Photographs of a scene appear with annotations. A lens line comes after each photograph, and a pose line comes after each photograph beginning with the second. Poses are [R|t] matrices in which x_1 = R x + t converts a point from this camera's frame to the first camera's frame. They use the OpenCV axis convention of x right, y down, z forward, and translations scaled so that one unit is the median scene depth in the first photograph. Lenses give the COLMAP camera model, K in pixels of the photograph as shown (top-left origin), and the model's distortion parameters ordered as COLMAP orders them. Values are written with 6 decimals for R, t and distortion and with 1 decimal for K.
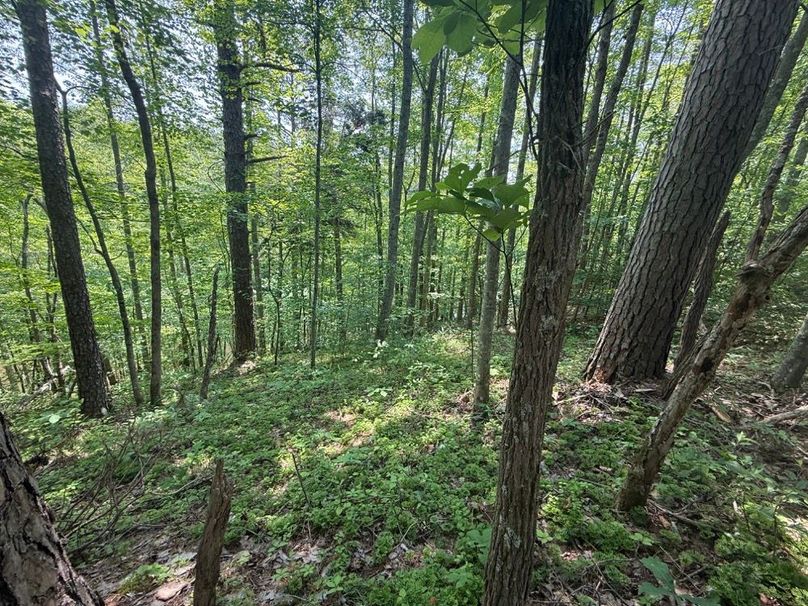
lens RADIAL K [[323.8, 0, 403.8], [0, 323.8, 303.7], [0, 0, 1]] dist [0.000669, 0.000040]
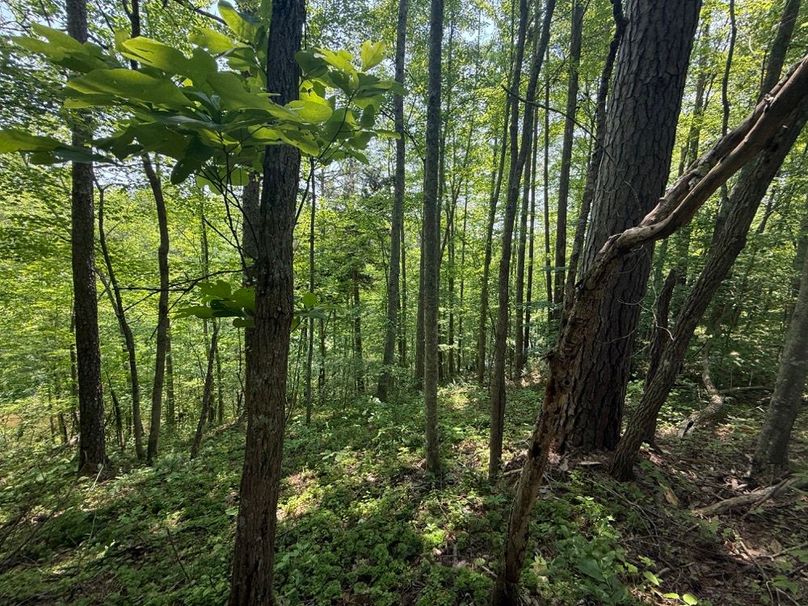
lens RADIAL K [[323.8, 0, 404.2], [0, 323.8, 303.1], [0, 0, 1]] dist [0.000669, 0.000040]
pose [[0.994436, -0.027800, -0.101608, 0.309743], [0.012383, 0.988712, -0.149316, -0.050023], [0.104612, 0.147227, 0.983555, -0.027455]]
